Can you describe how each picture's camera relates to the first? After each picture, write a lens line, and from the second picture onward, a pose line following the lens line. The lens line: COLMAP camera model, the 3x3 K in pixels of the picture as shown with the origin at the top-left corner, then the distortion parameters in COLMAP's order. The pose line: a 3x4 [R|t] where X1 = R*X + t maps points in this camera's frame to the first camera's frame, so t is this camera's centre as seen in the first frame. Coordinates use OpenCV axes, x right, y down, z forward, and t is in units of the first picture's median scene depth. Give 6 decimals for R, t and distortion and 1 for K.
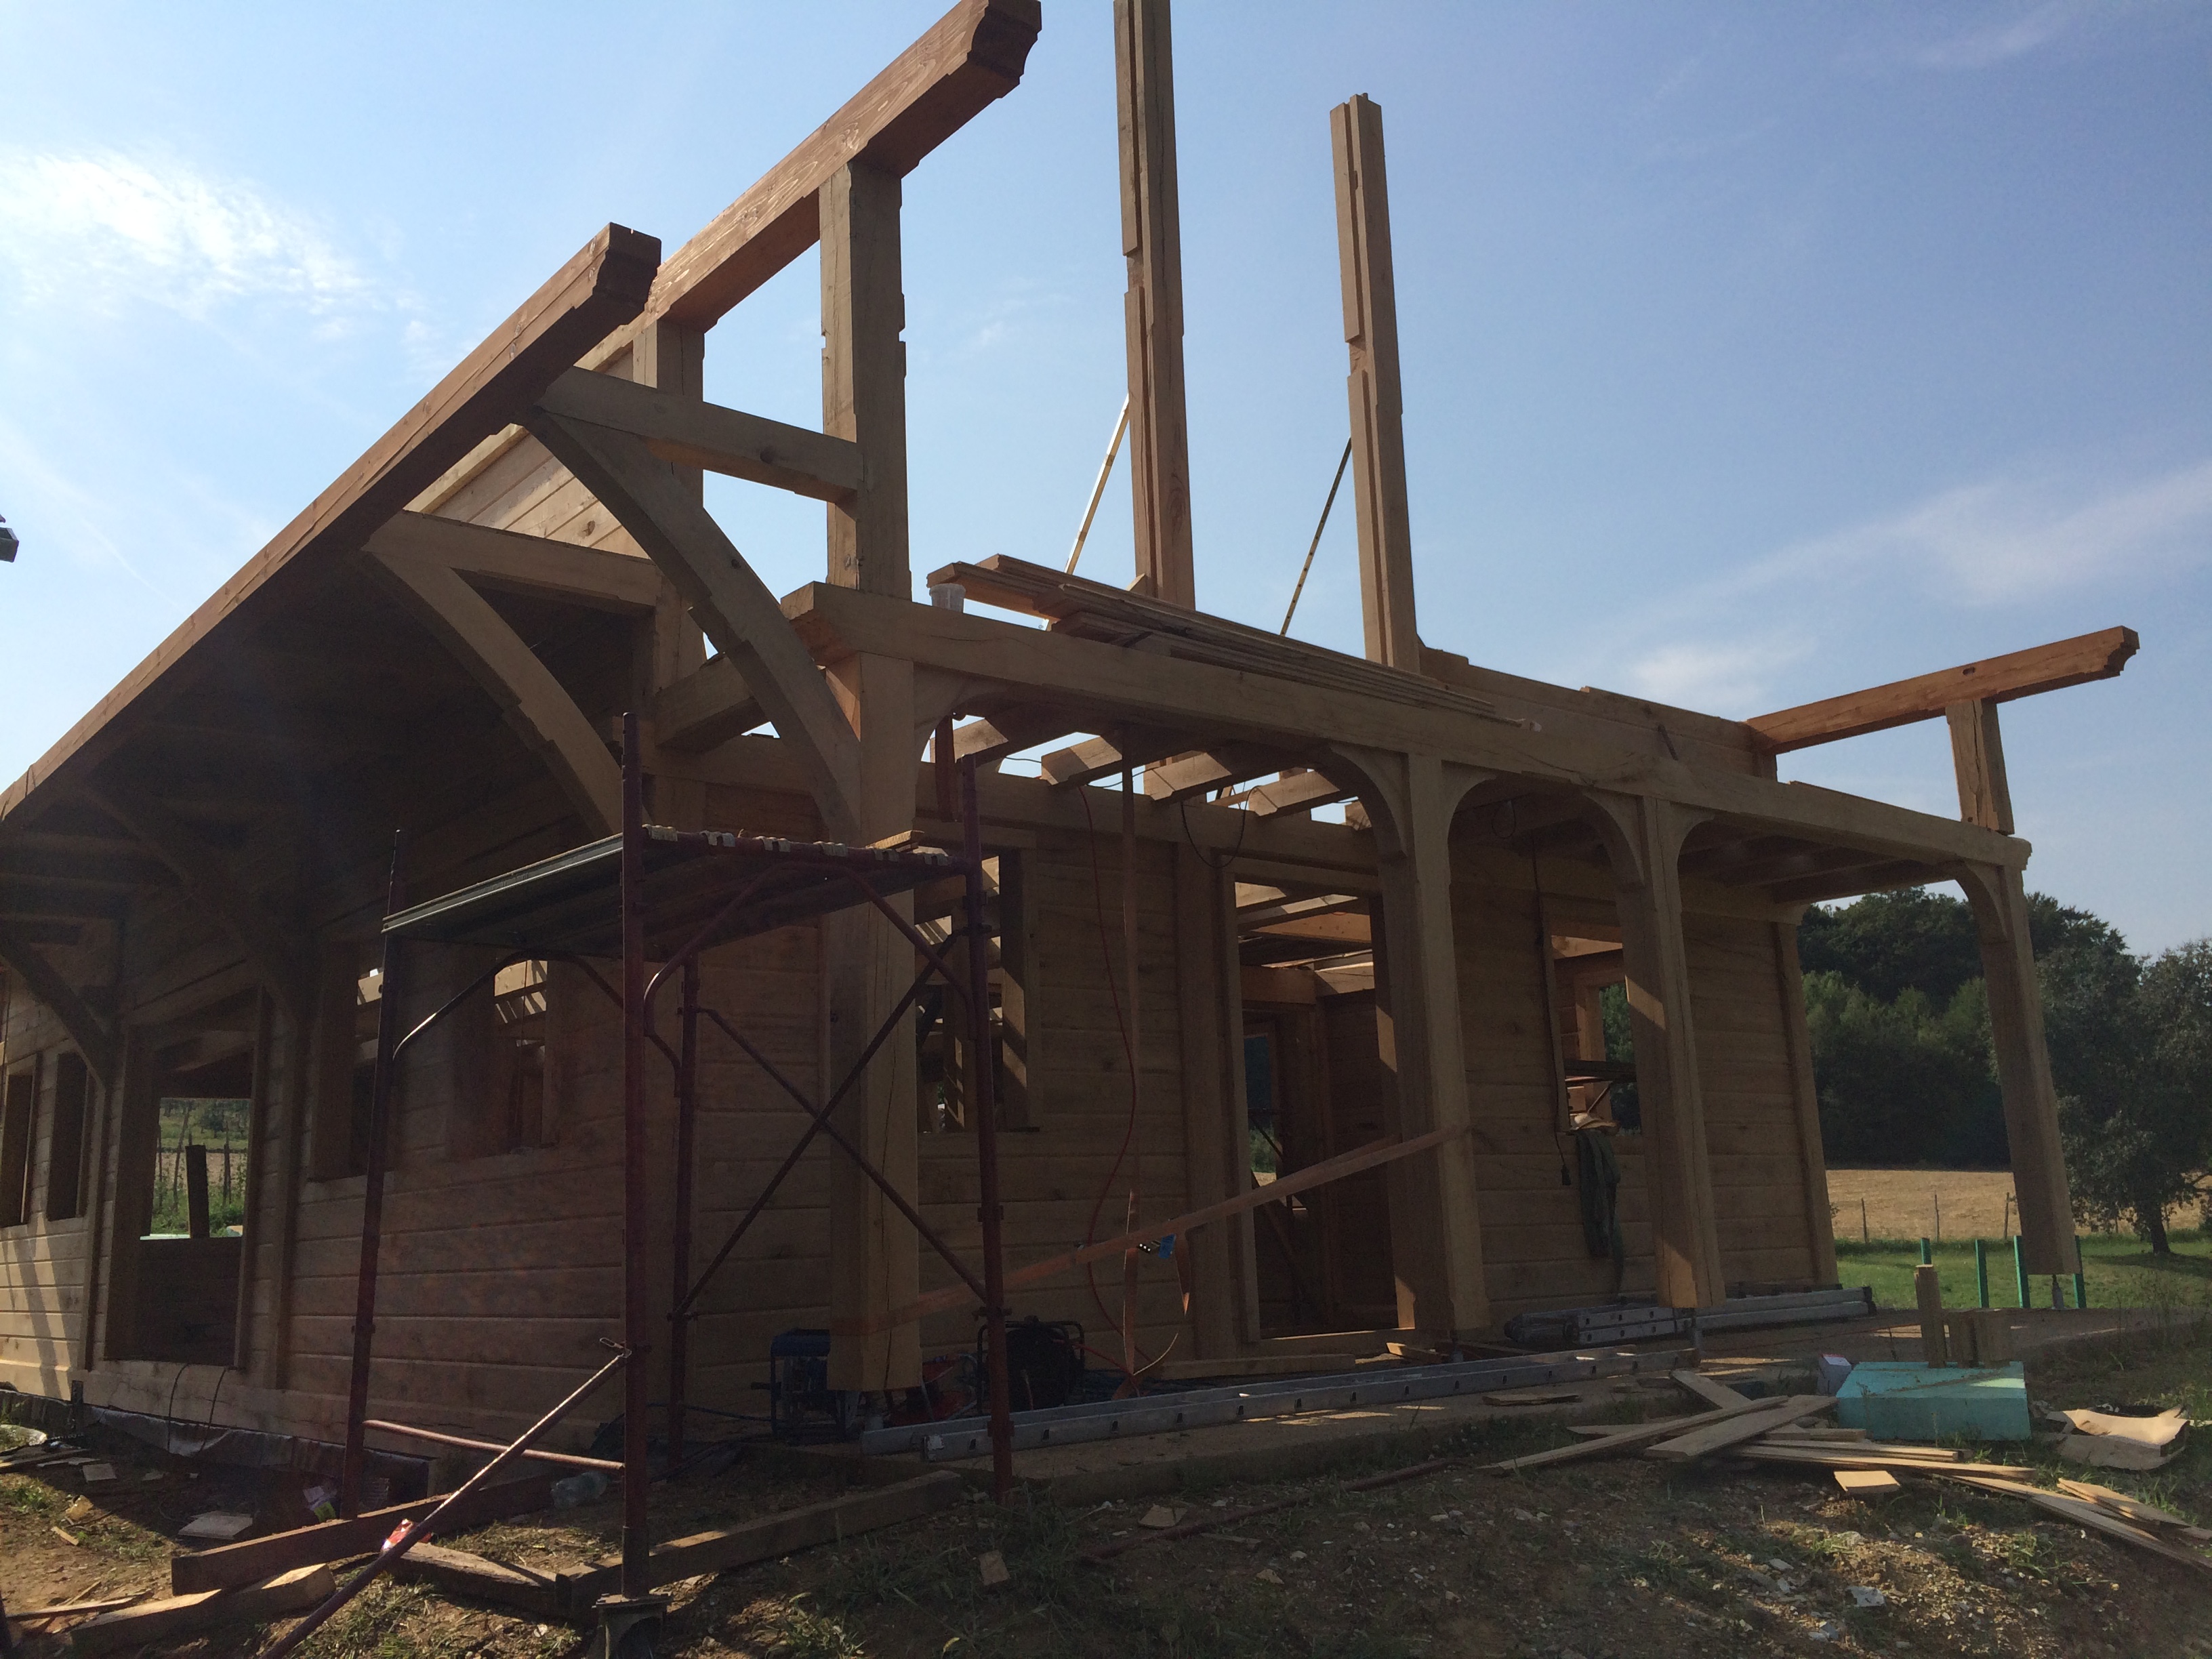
lens RADIAL K [[1896.9, 0, 1105.0], [0, 1896.9, 816.4], [0, 0, 1]] dist [0.058727, -0.038322]
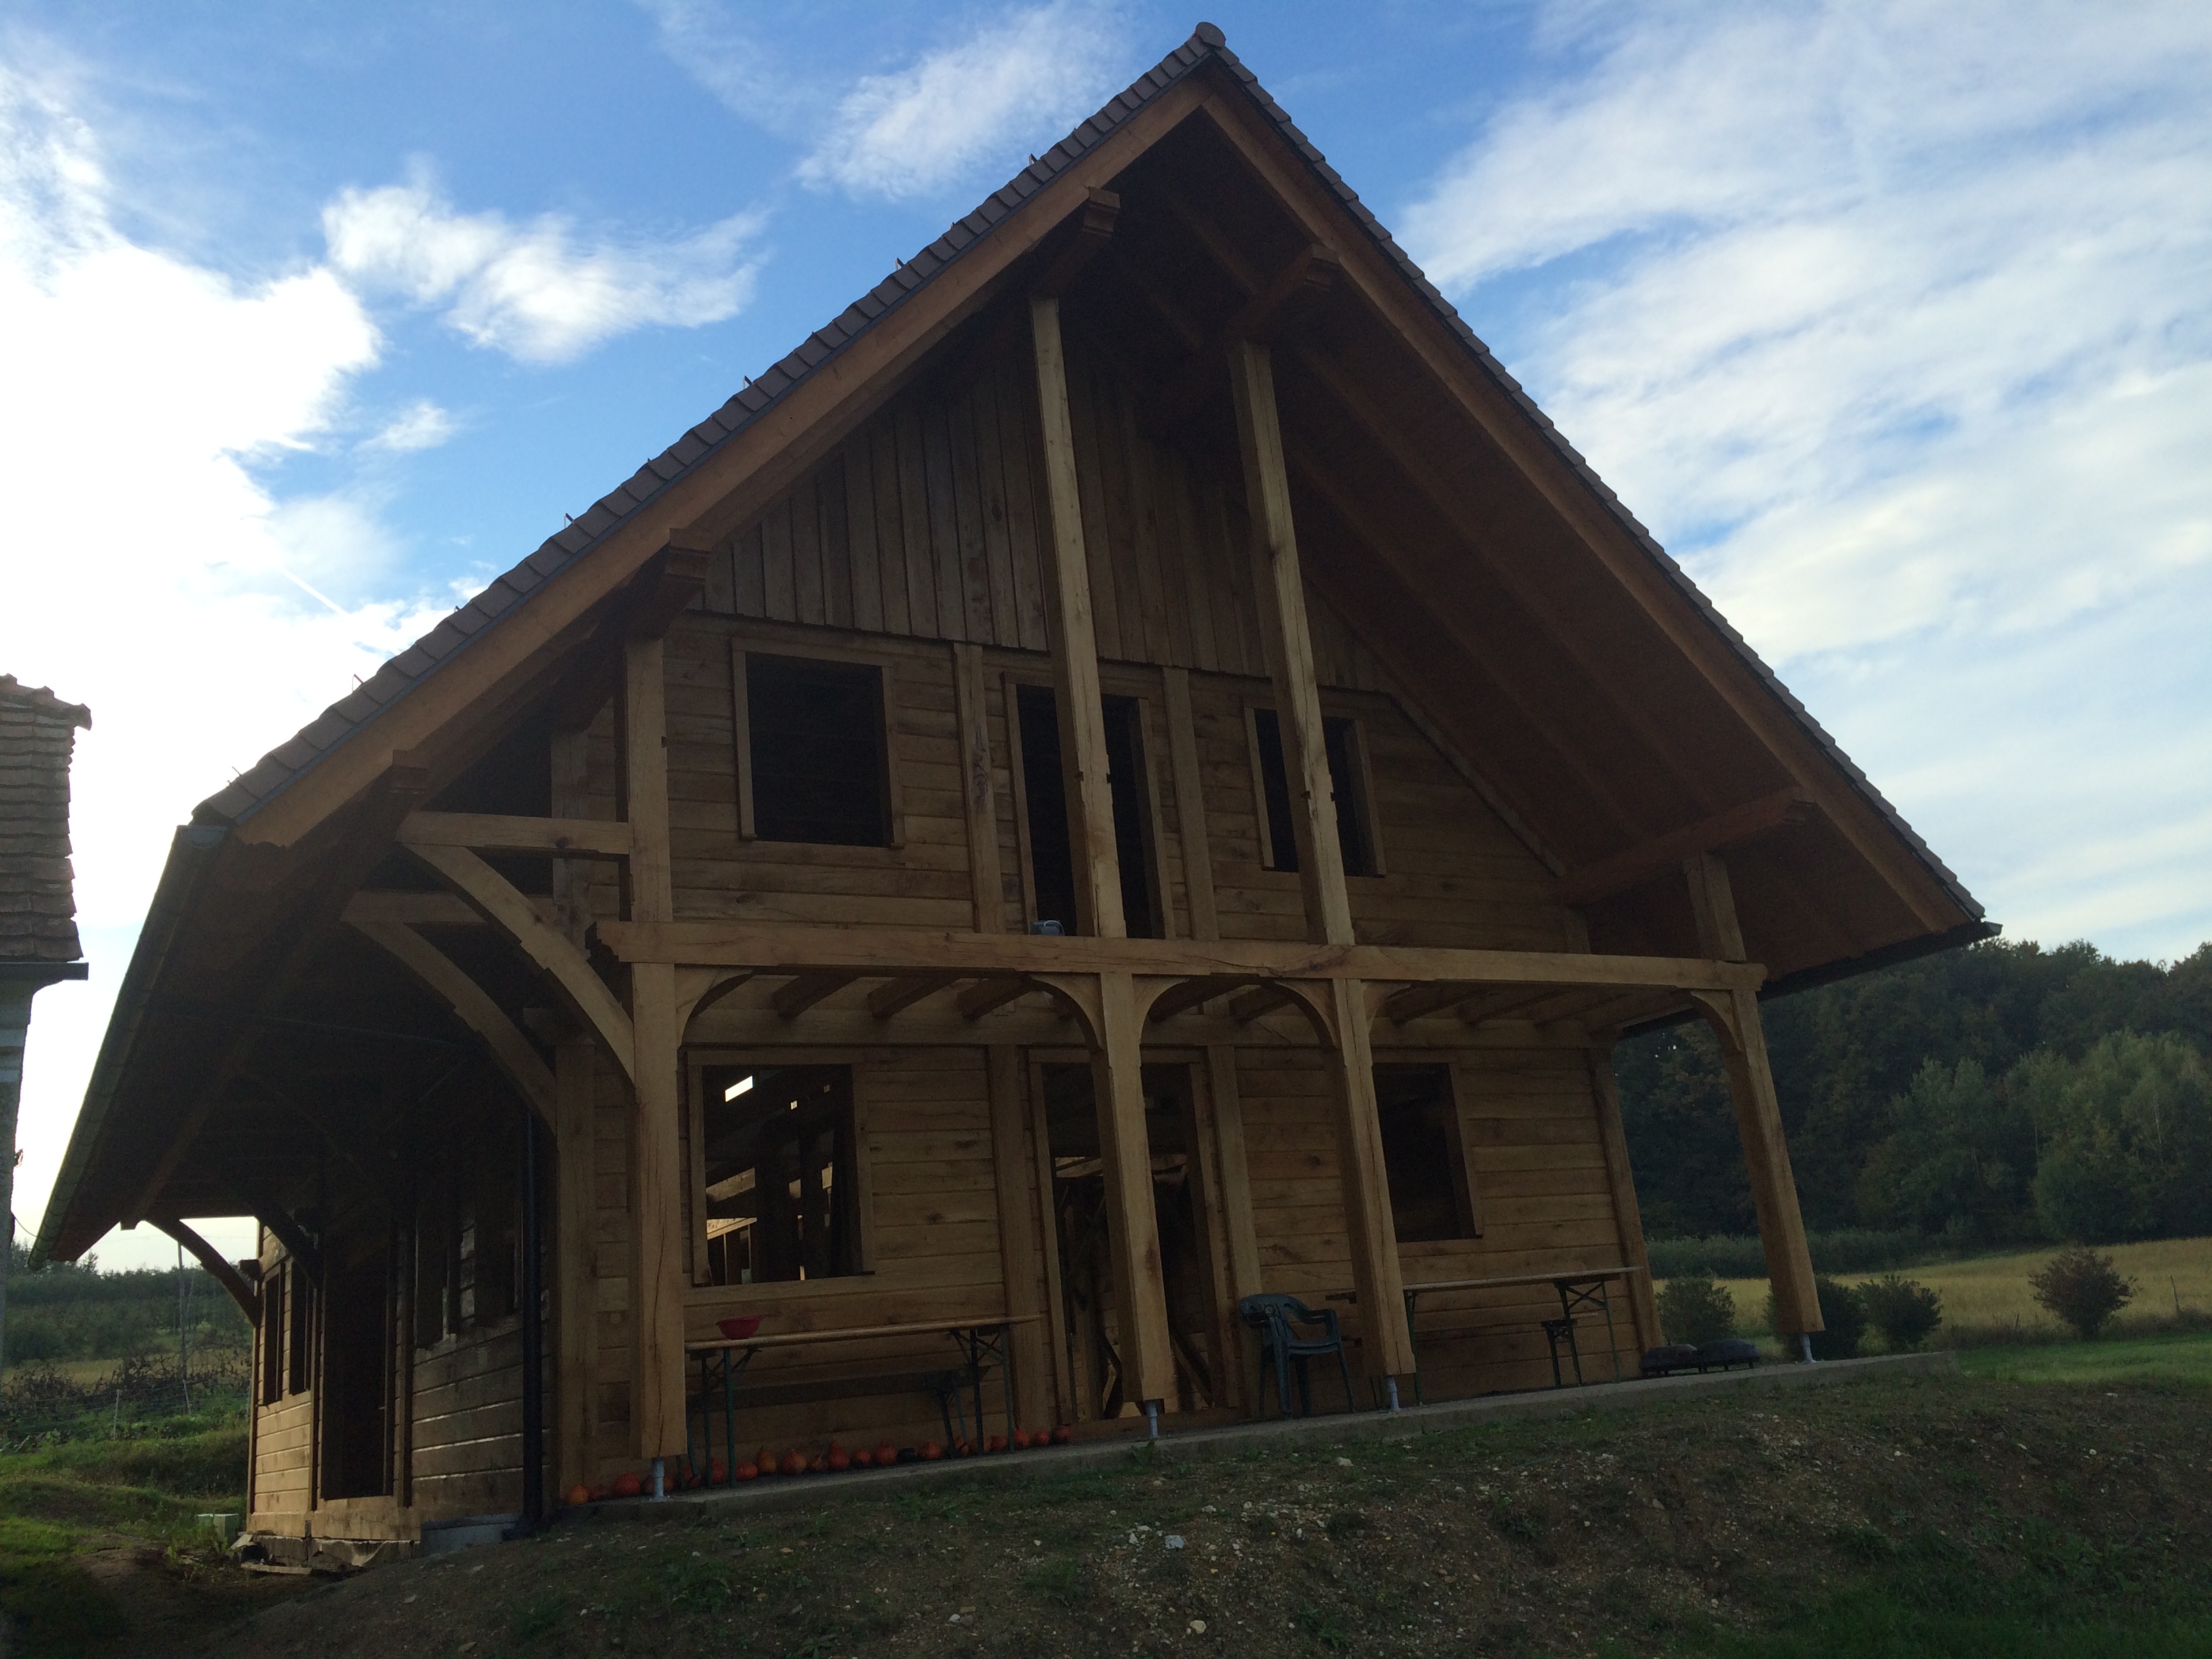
lens RADIAL K [[1896.9, 0, 1112.0], [0, 1896.9, 851.1], [0, 0, 1]] dist [0.058727, -0.038322]
pose [[0.984462, -0.101916, -0.142998, 0.311148], [0.094608, 0.993880, -0.057025, -0.035135], [0.147934, 0.042610, 0.988079, -0.285698]]
